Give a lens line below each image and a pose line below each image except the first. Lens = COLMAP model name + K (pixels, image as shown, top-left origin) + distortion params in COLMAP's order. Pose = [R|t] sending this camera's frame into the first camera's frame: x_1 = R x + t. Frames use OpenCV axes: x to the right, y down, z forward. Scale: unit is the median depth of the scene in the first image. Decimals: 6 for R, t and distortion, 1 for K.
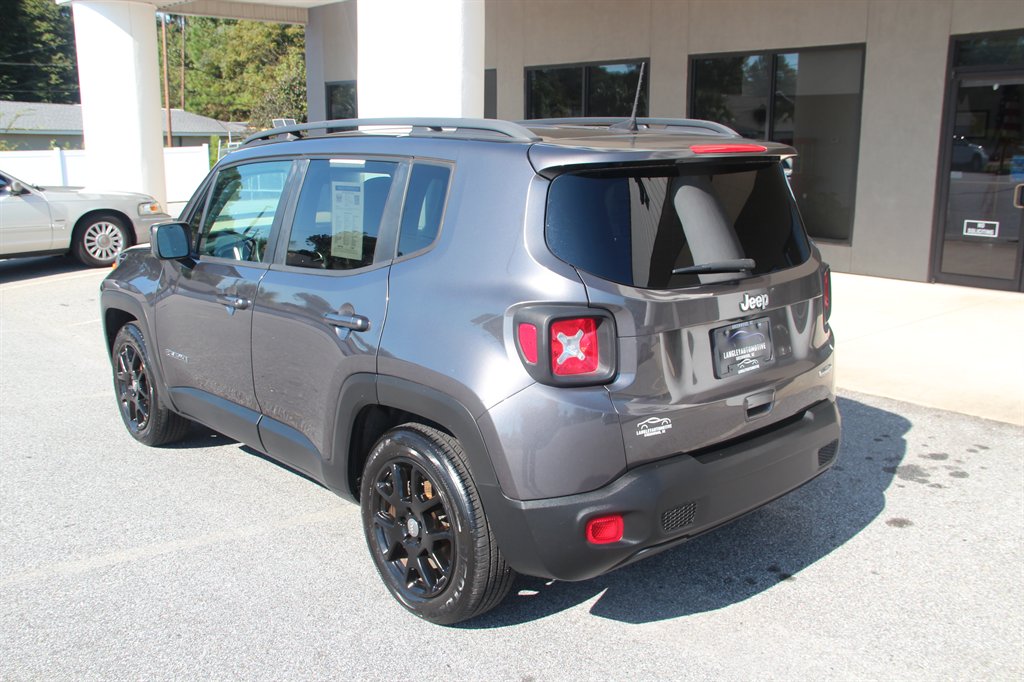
lens RADIAL K [[982.2, 0, 510.8], [0, 982.2, 350.8], [0, 0, 1]] dist [-0.136130, 0.256541]
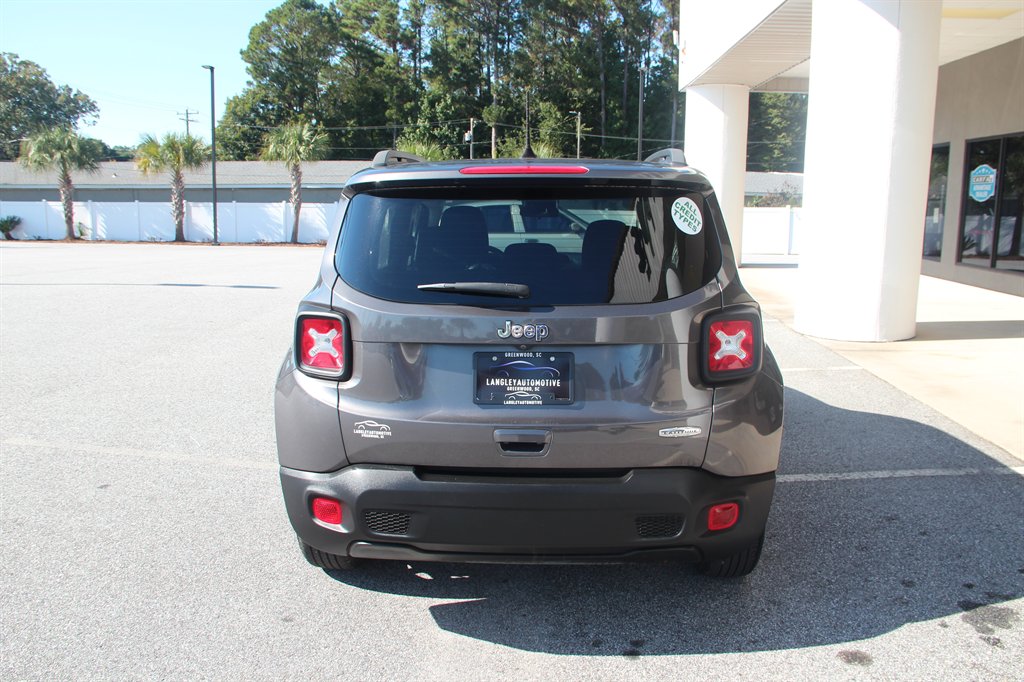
lens RADIAL K [[839.5, 0, 512.0], [0, 839.5, 341.0], [0, 0, 1]] dist [-0.139439, 0.117822]
pose [[0.720675, 0.125250, -0.681865, 0.609640], [-0.159374, 0.987134, 0.012879, -0.037499], [0.674705, 0.099390, 0.731365, 0.307476]]
